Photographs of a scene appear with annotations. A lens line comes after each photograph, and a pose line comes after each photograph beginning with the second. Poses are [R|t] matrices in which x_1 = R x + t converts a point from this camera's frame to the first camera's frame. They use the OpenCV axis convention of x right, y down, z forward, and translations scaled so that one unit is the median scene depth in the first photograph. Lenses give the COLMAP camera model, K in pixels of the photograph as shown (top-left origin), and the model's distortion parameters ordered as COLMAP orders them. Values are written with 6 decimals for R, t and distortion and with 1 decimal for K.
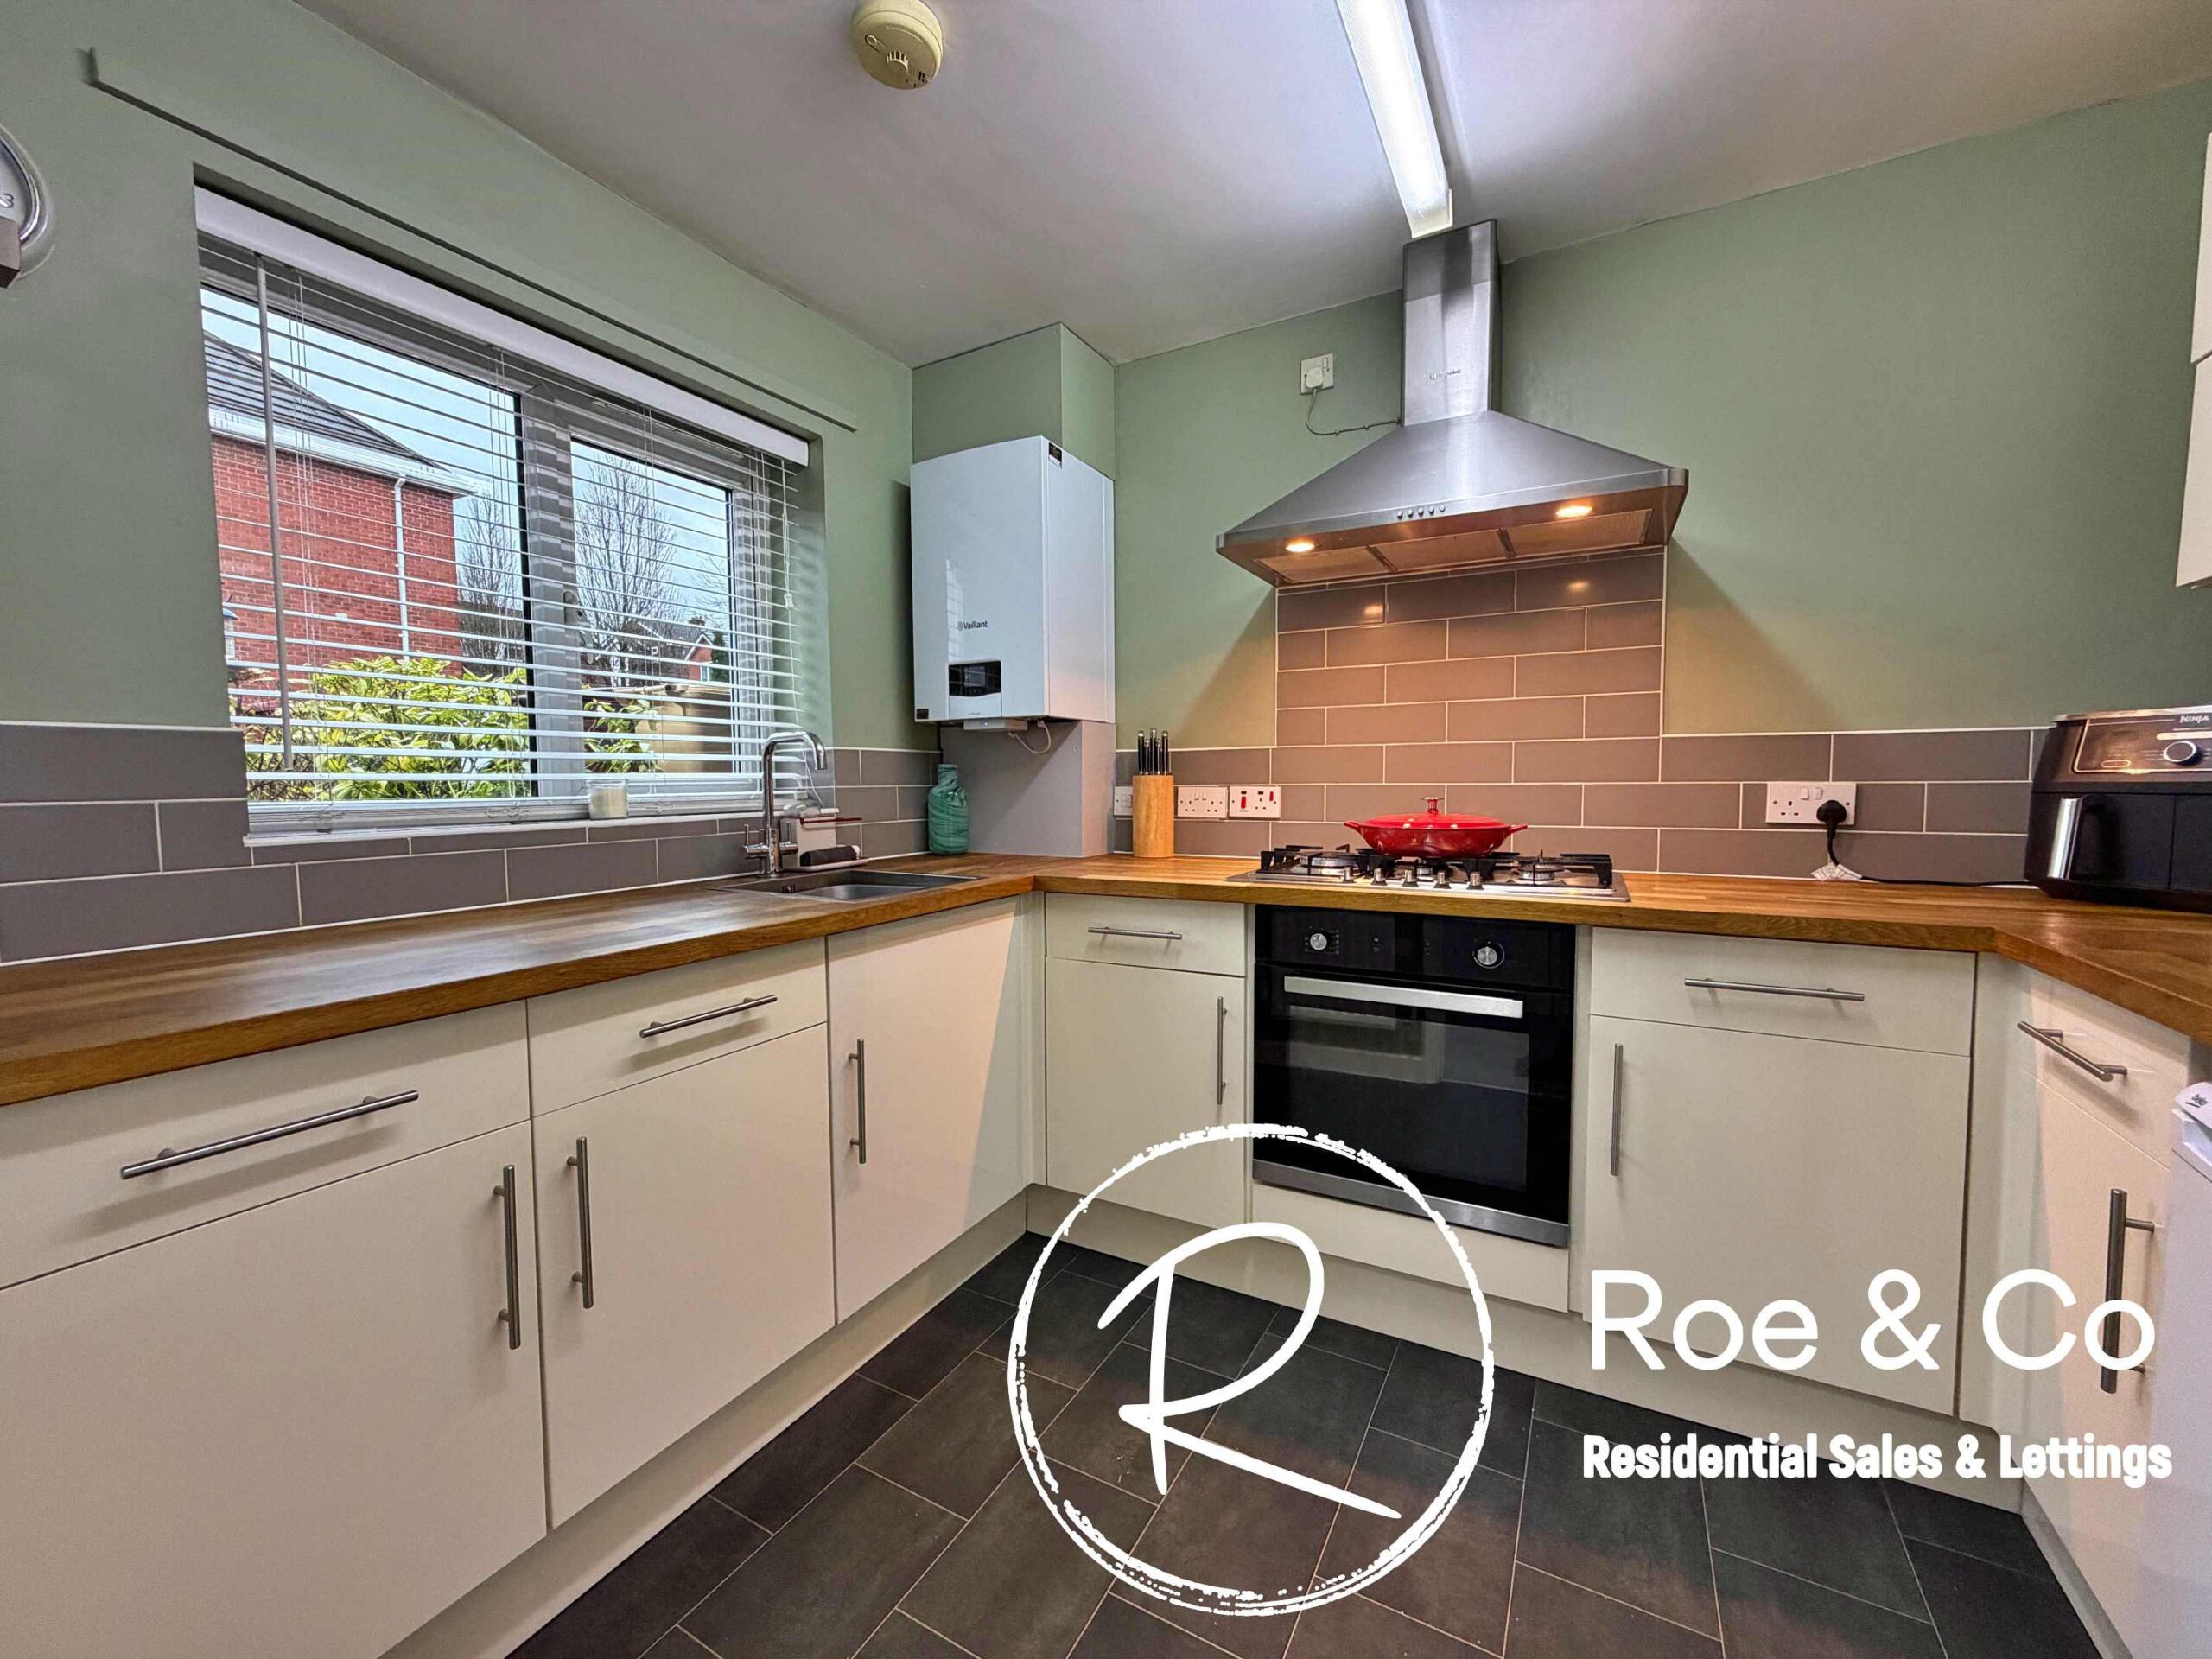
lens RADIAL K [[880.2, 0, 1097.3], [0, 880.2, 825.9], [0, 0, 1]] dist [-0.001126, 0.000143]
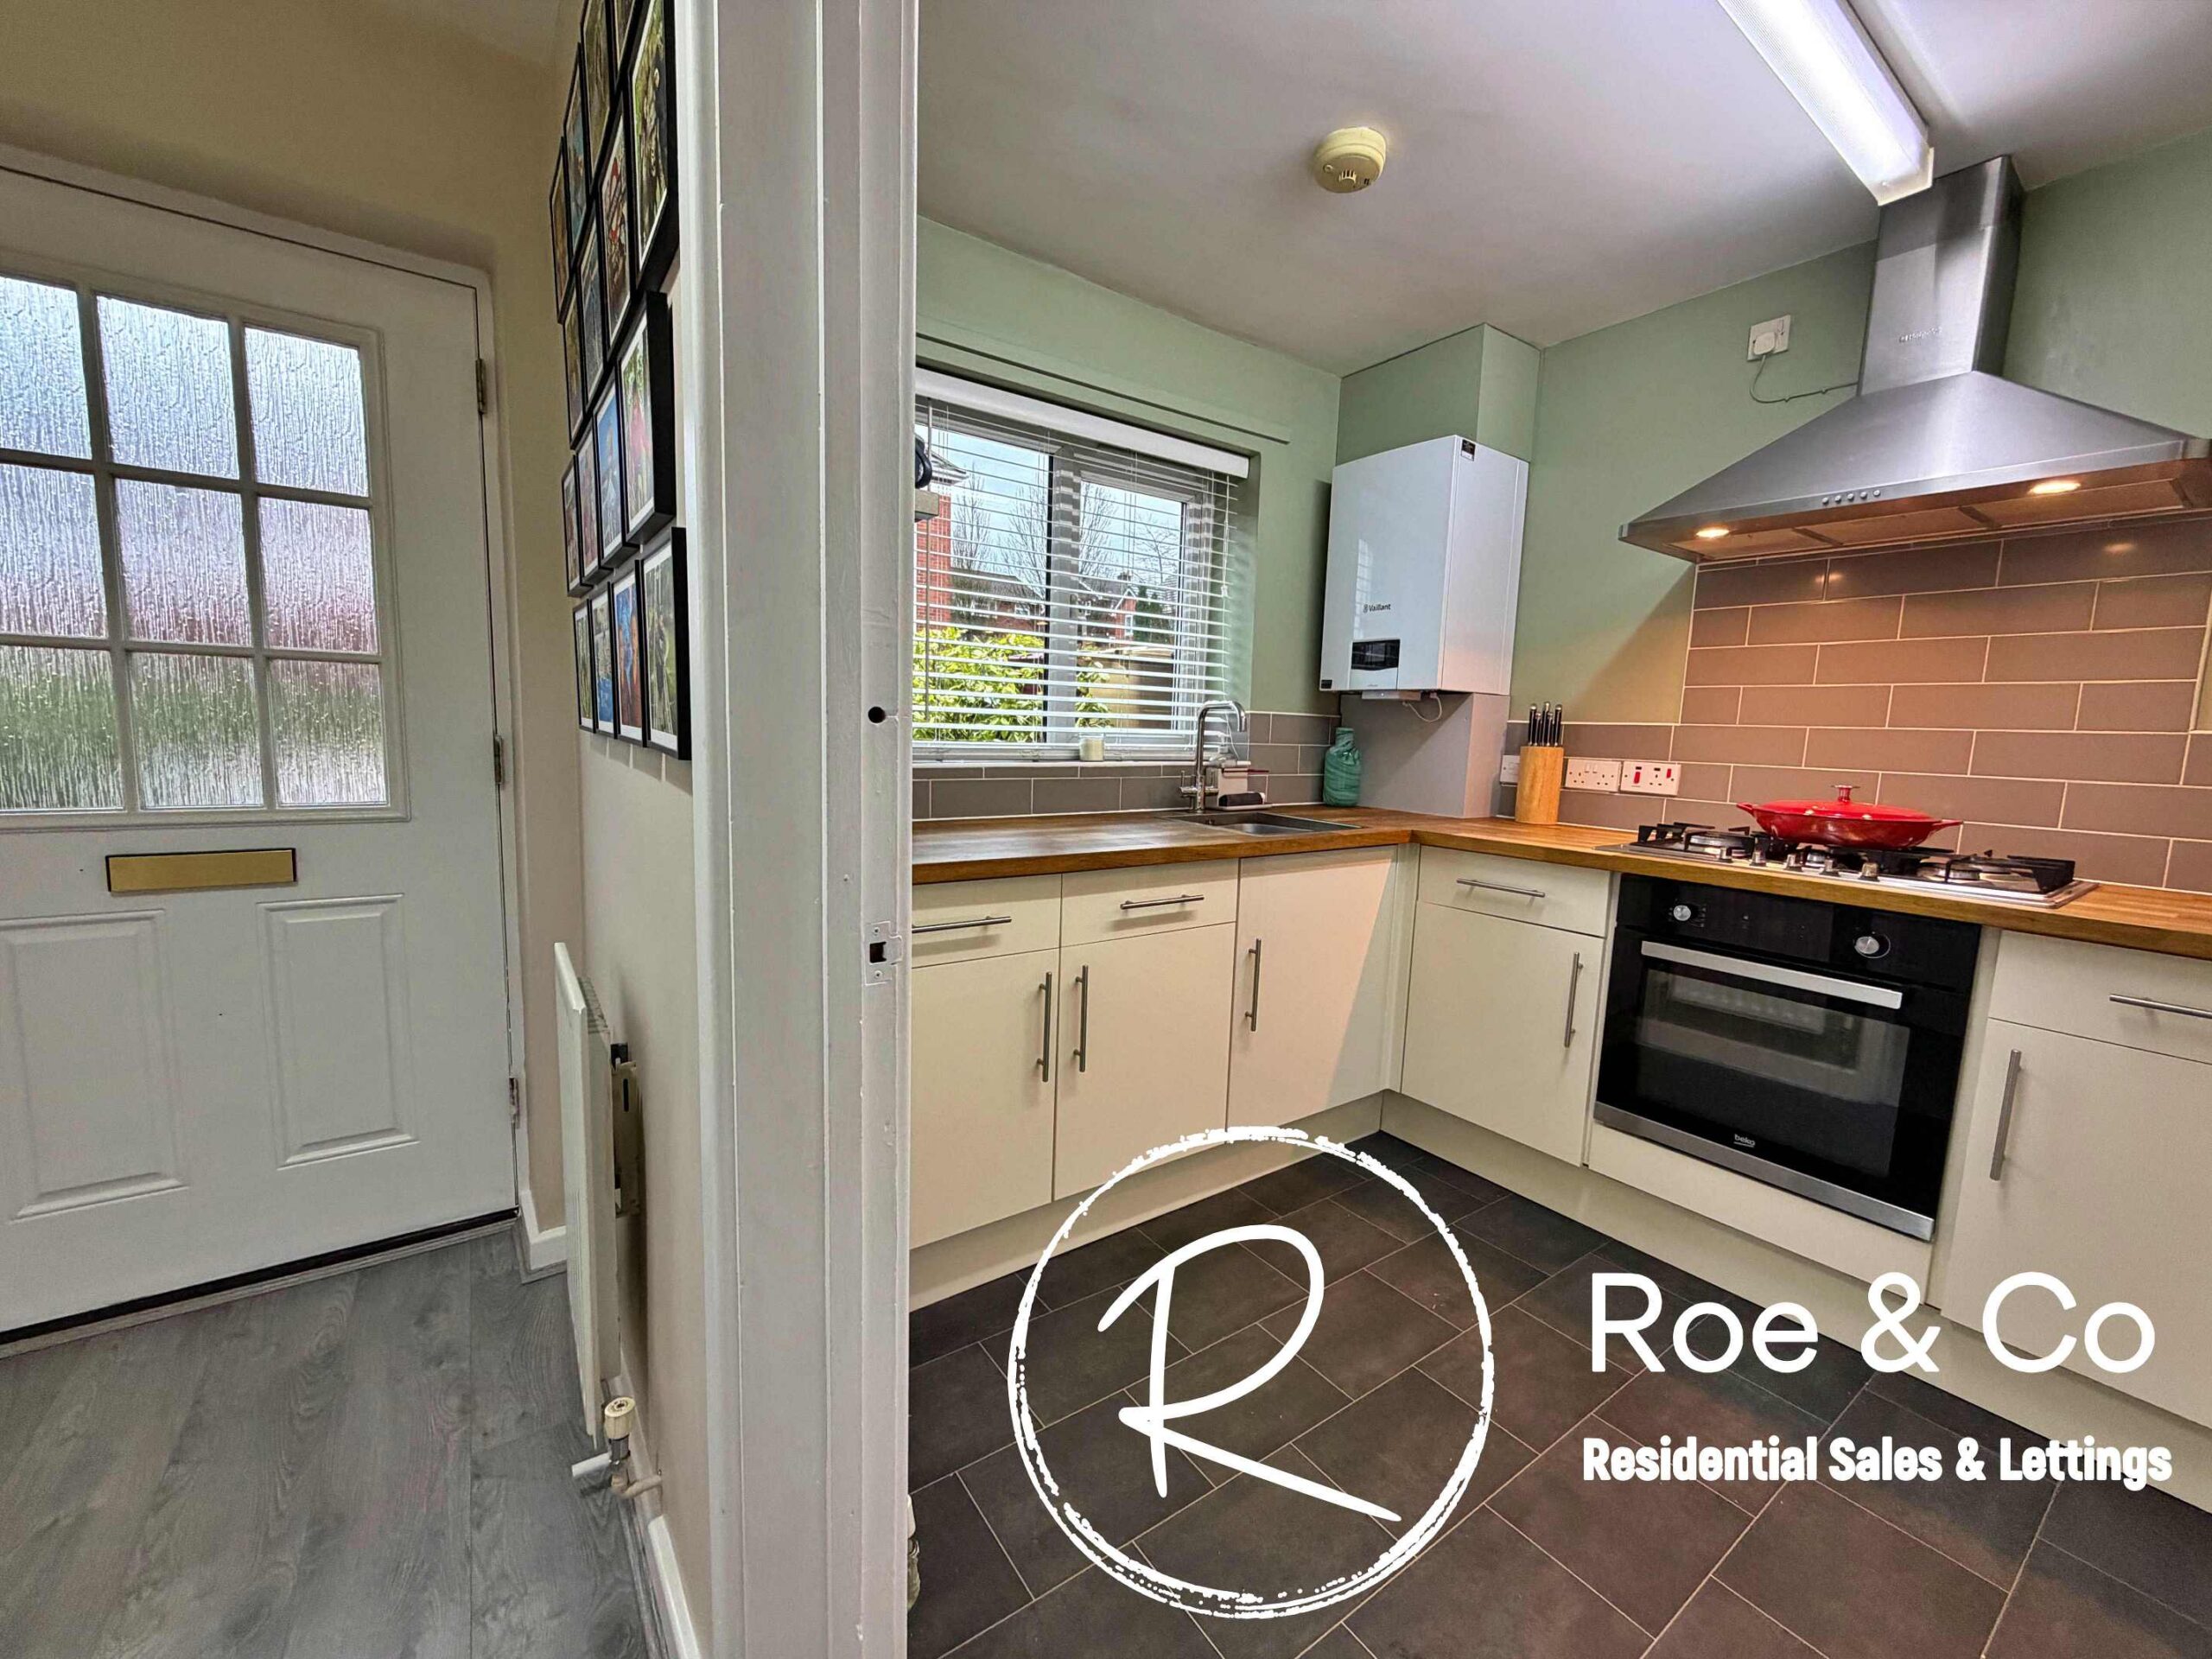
lens RADIAL K [[880.2, 0, 1097.3], [0, 880.2, 825.9], [0, 0, 1]] dist [-0.001126, 0.000143]
pose [[0.901883, 0.086600, -0.423212, 0.043271], [-0.062704, 0.995568, 0.070093, -0.003570], [0.427406, -0.036679, 0.903316, -0.221559]]
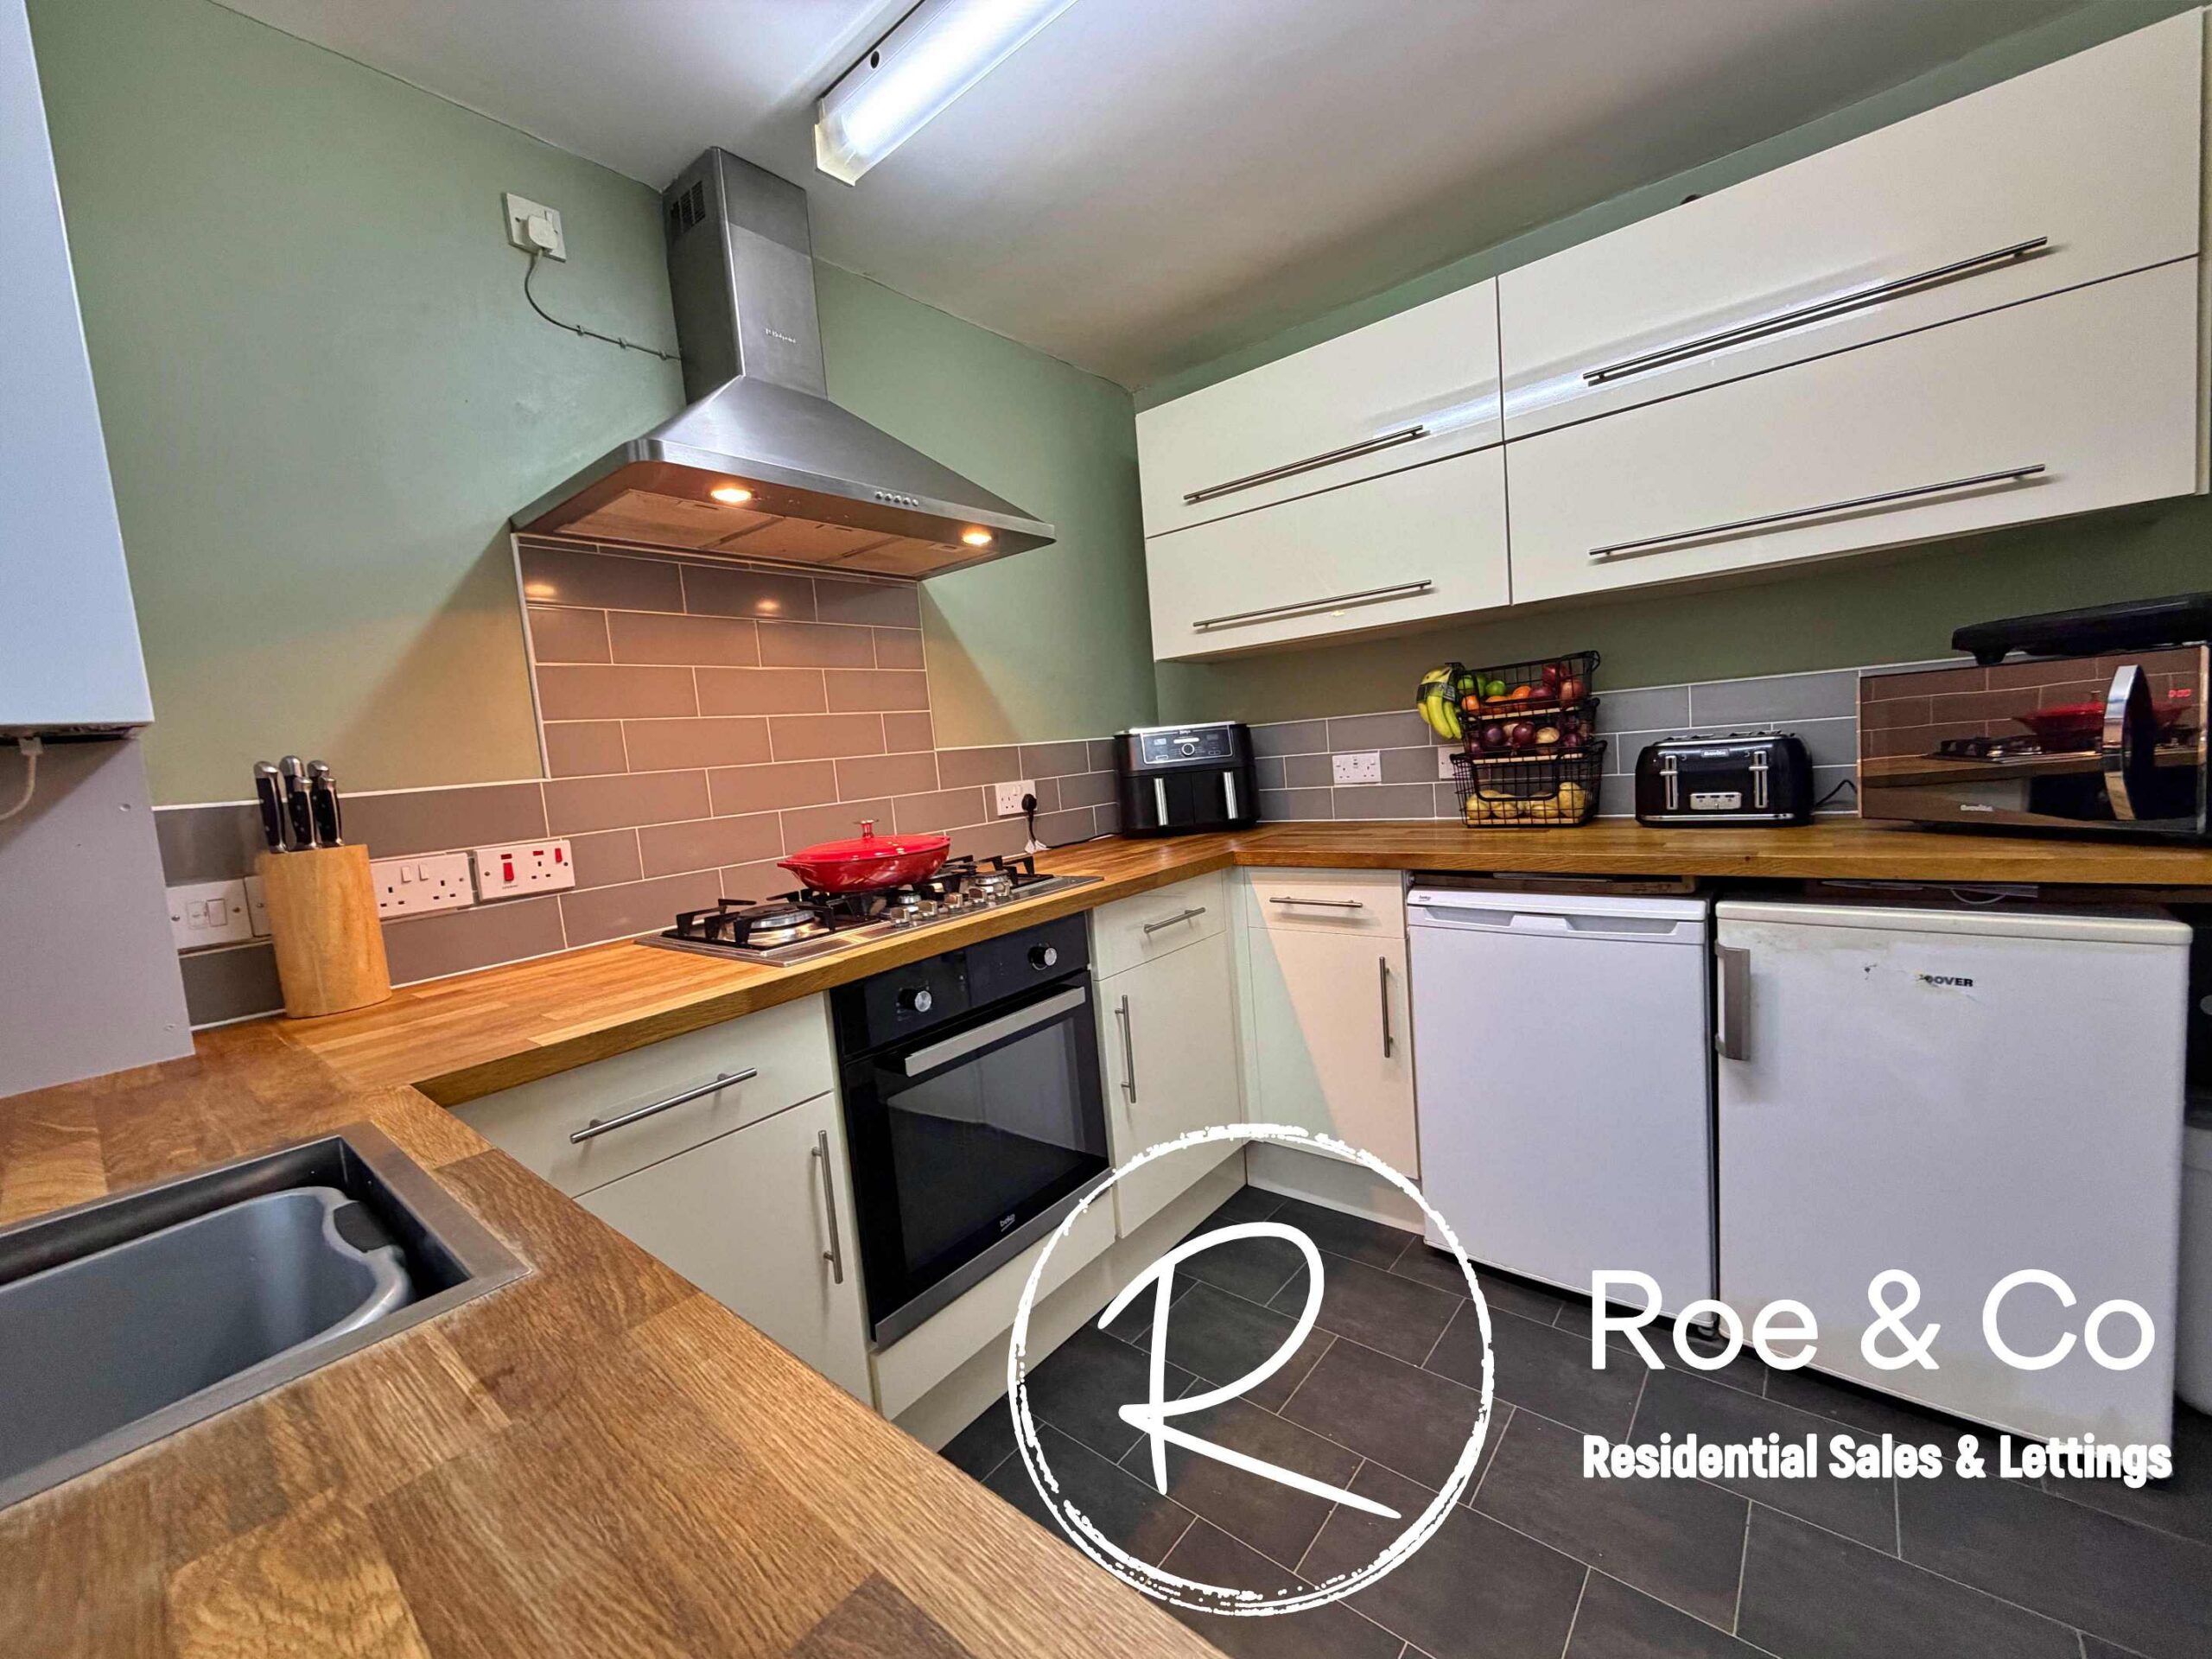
lens RADIAL K [[880.2, 0, 1097.3], [0, 880.2, 825.9], [0, 0, 1]] dist [-0.001126, 0.000143]
pose [[0.175552, -0.093638, 0.980007, -0.410805], [0.136732, 0.988137, 0.069921, -0.051896], [-0.974929, 0.121724, 0.186273, 0.550827]]
